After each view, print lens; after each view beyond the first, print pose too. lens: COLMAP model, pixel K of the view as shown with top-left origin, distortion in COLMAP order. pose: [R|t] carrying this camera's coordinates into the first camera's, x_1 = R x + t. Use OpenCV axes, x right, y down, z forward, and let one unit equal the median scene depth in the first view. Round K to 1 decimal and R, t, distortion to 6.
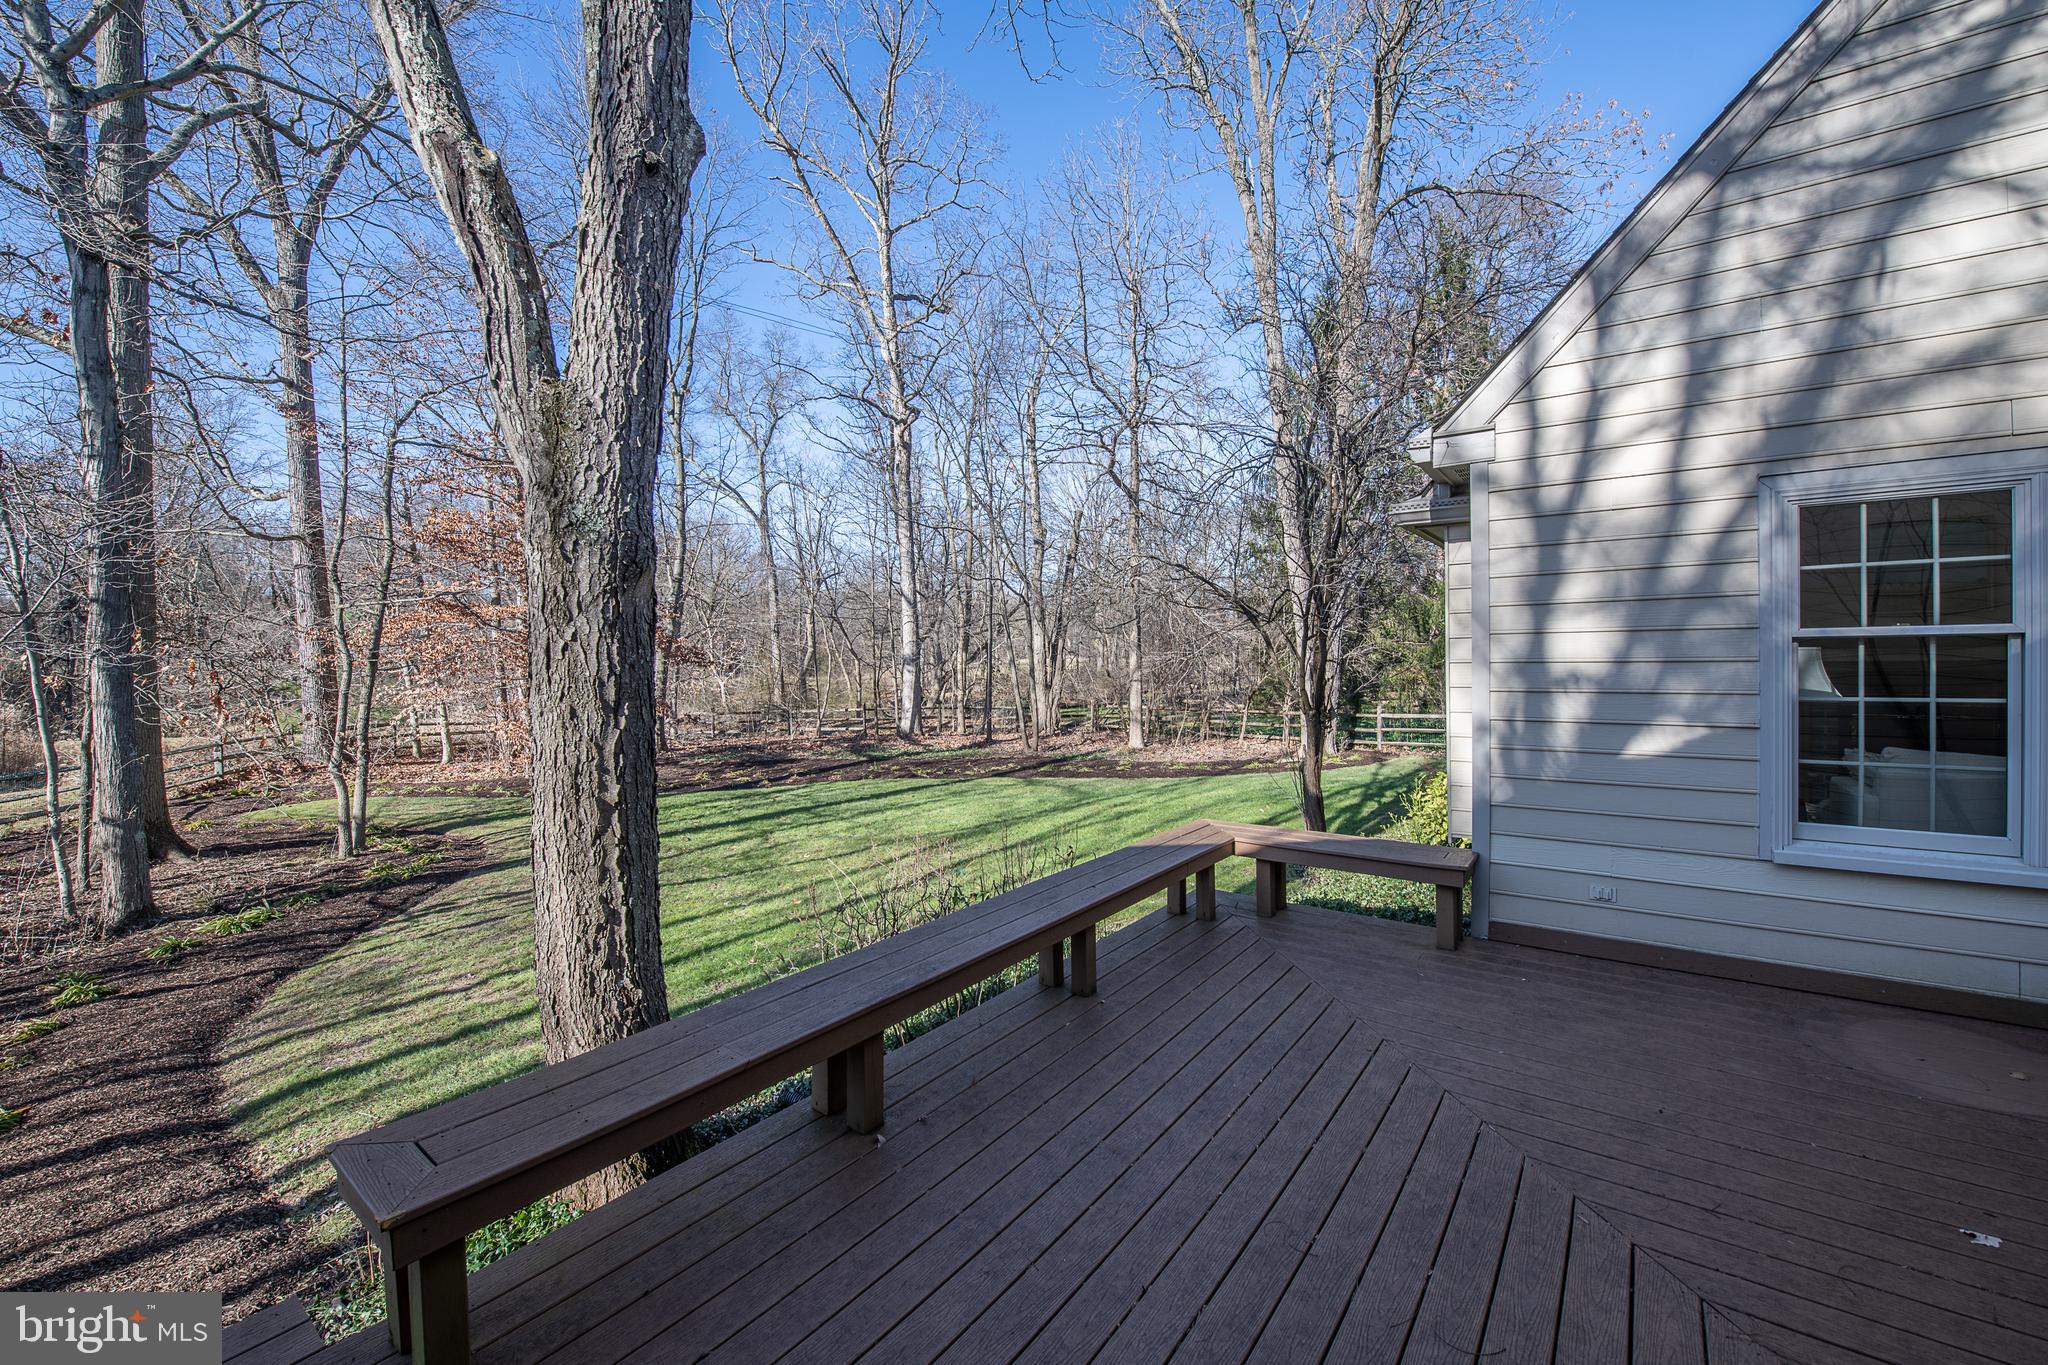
lens RADIAL K [[813.0, 0, 1033.0], [0, 813.0, 676.1], [0, 0, 1]] dist [-0.017732, -0.001921]
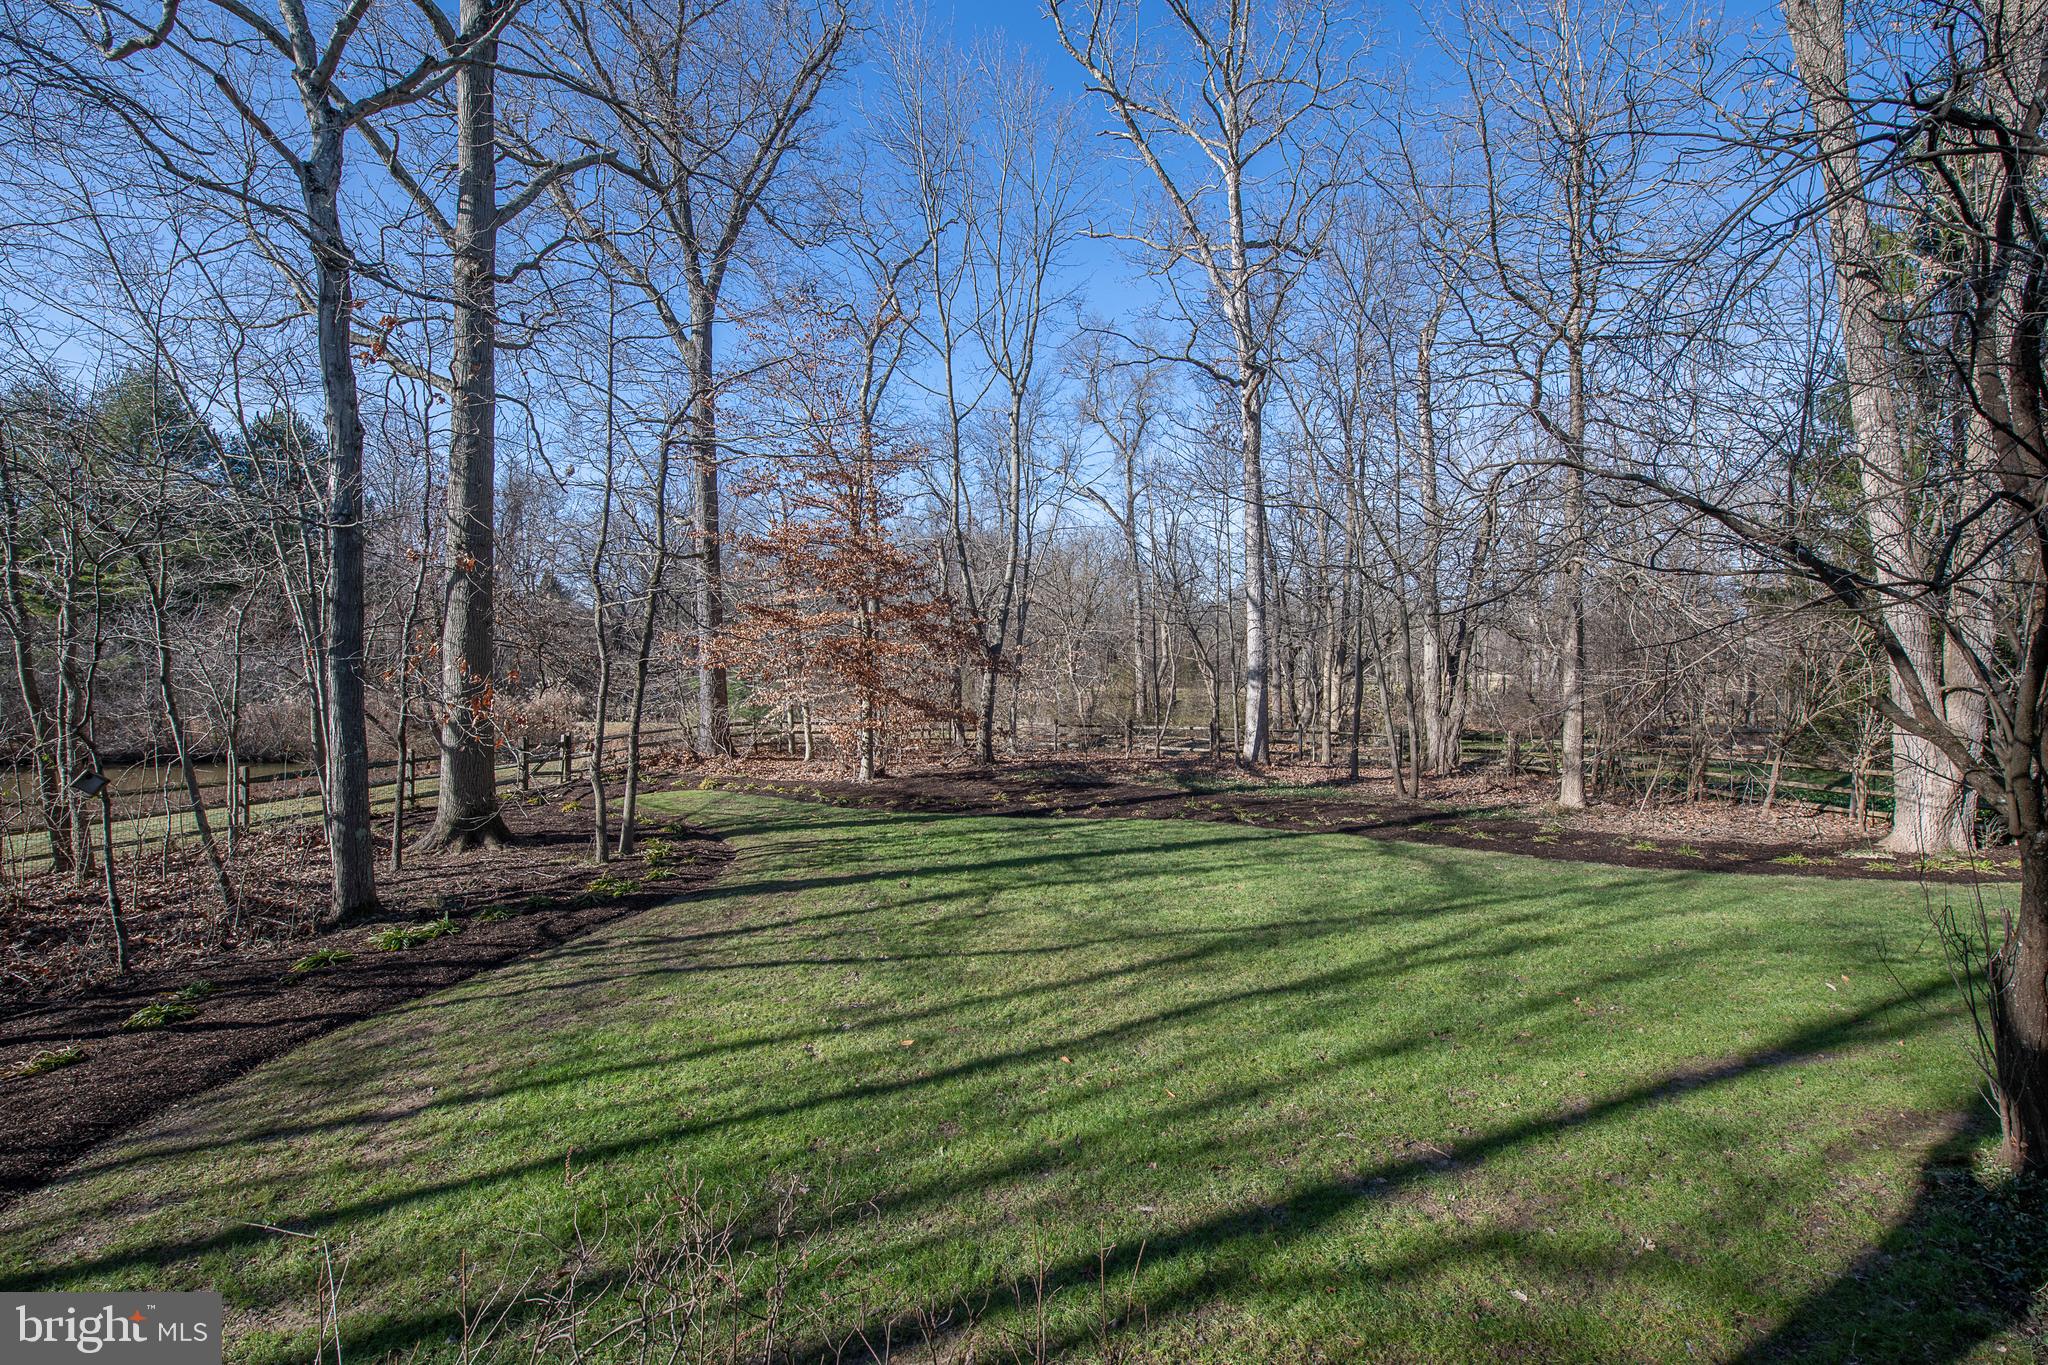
lens RADIAL K [[813.0, 0, 1030.2], [0, 813.0, 674.1], [0, 0, 1]] dist [-0.017732, -0.001921]
pose [[0.884915, 0.019868, -0.465329, 0.043379], [-0.027679, 0.999567, -0.009958, -0.006275], [0.464930, 0.021691, 0.885082, 0.212475]]
